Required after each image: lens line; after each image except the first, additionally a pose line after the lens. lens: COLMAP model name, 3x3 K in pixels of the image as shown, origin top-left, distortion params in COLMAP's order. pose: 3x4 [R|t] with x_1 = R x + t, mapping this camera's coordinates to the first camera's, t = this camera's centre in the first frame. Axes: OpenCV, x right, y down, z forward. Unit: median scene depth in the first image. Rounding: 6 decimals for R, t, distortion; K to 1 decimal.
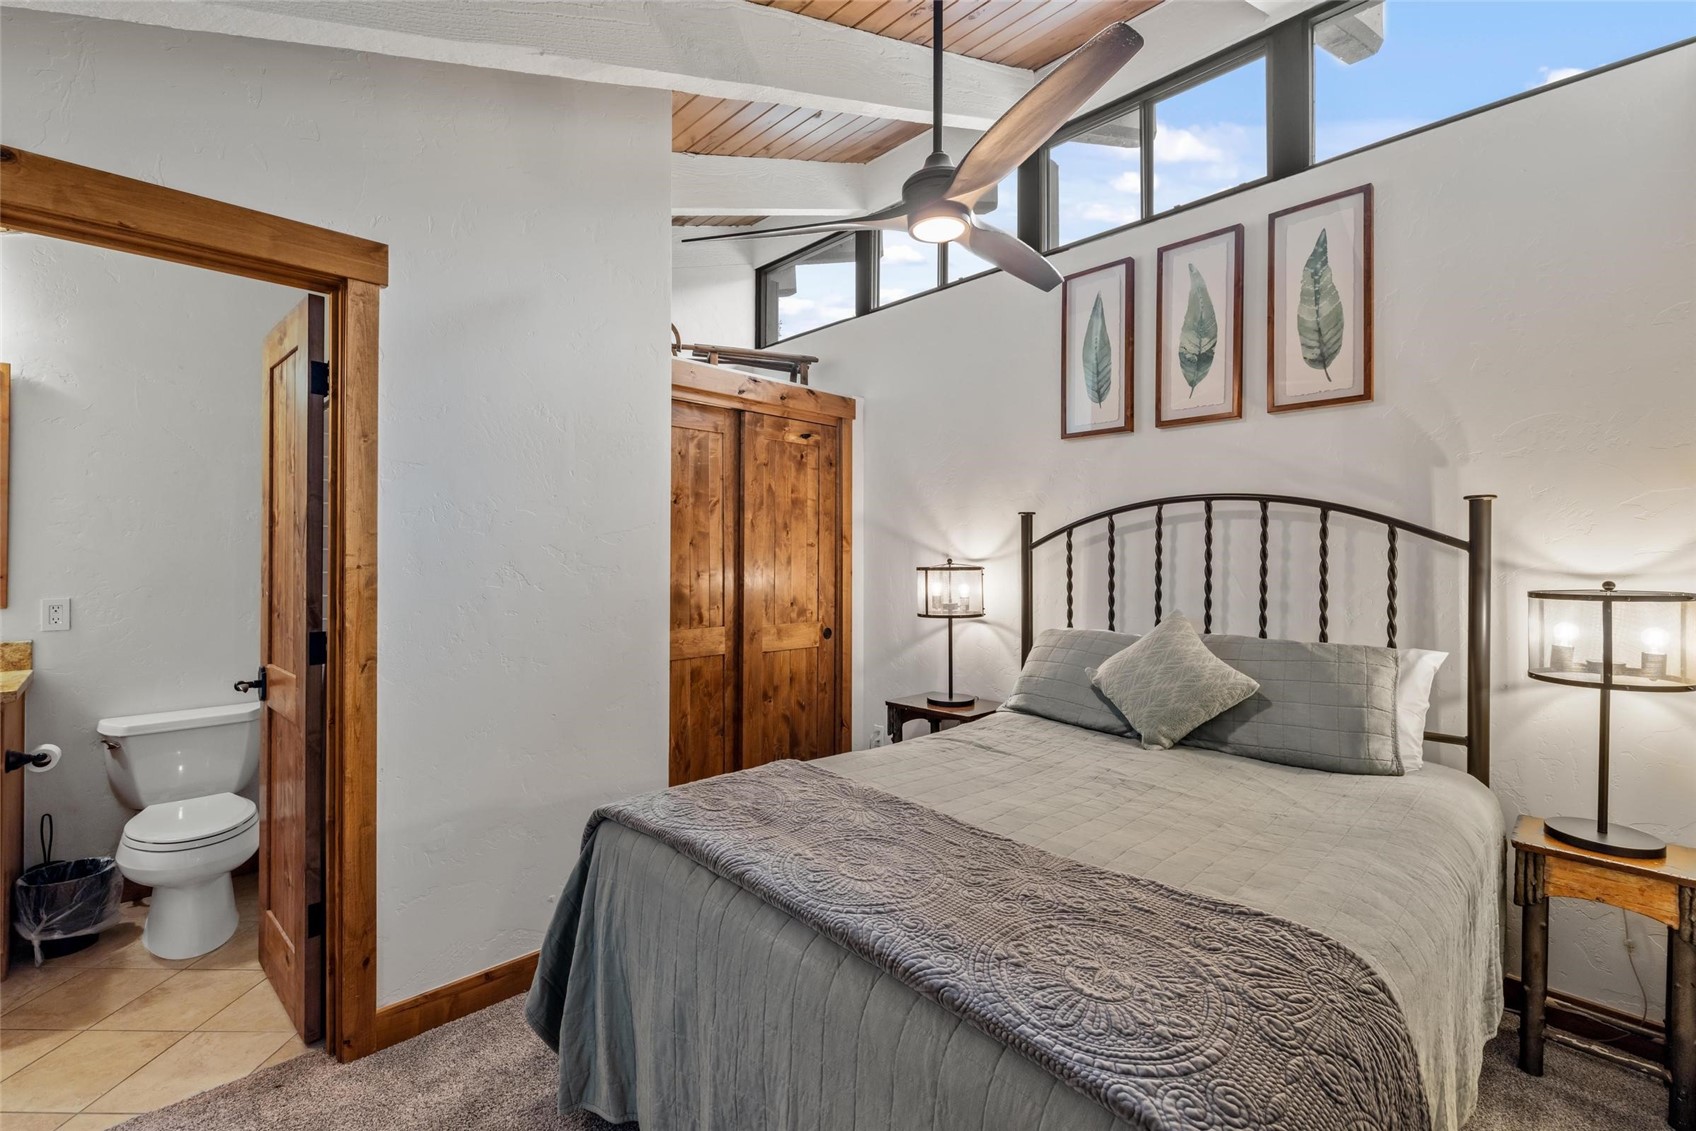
lens RADIAL K [[733.7, 0, 841.4], [0, 733.7, 577.1], [0, 0, 1]] dist [0.001859, 0.000047]
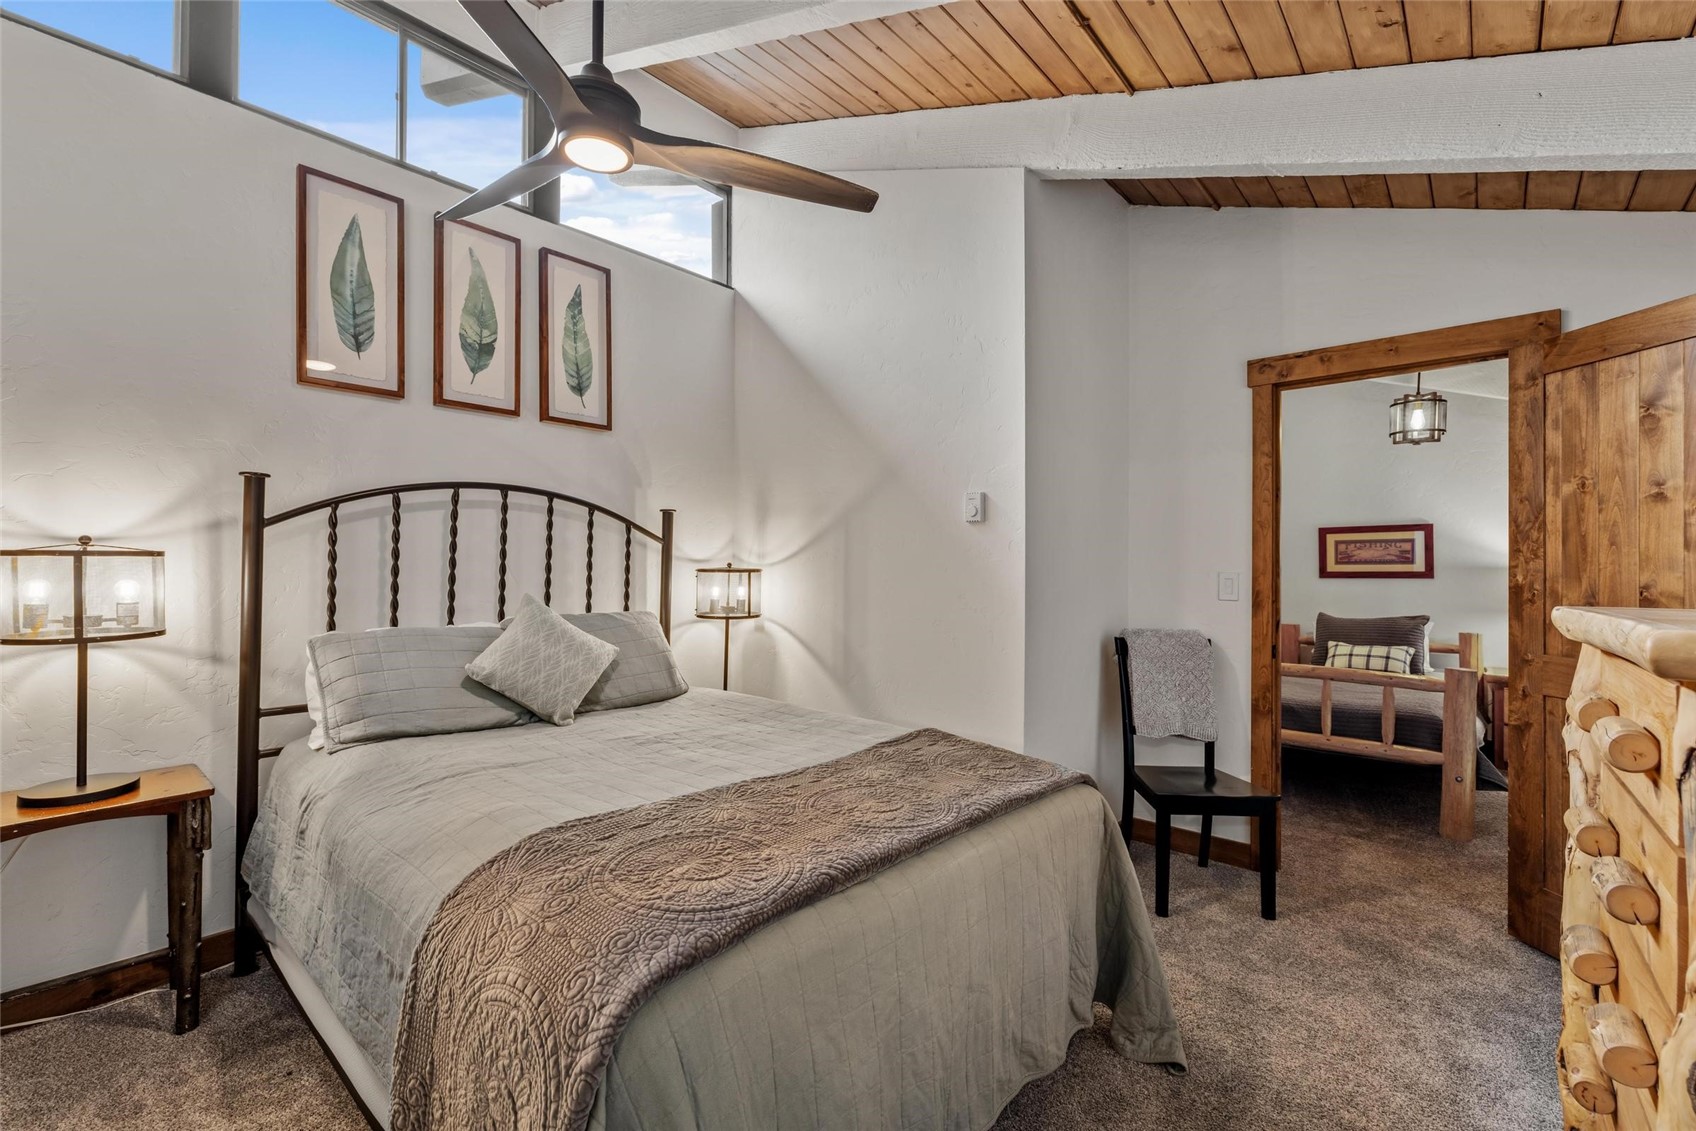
lens RADIAL K [[733.7, 0, 834.7], [0, 733.7, 560.3], [0, 0, 1]] dist [0.001859, 0.000047]
pose [[-0.065093, -0.027899, 0.997489, -0.604238], [-0.013036, 0.999548, 0.027105, -0.038983], [-0.997794, -0.011239, -0.065427, 0.605454]]
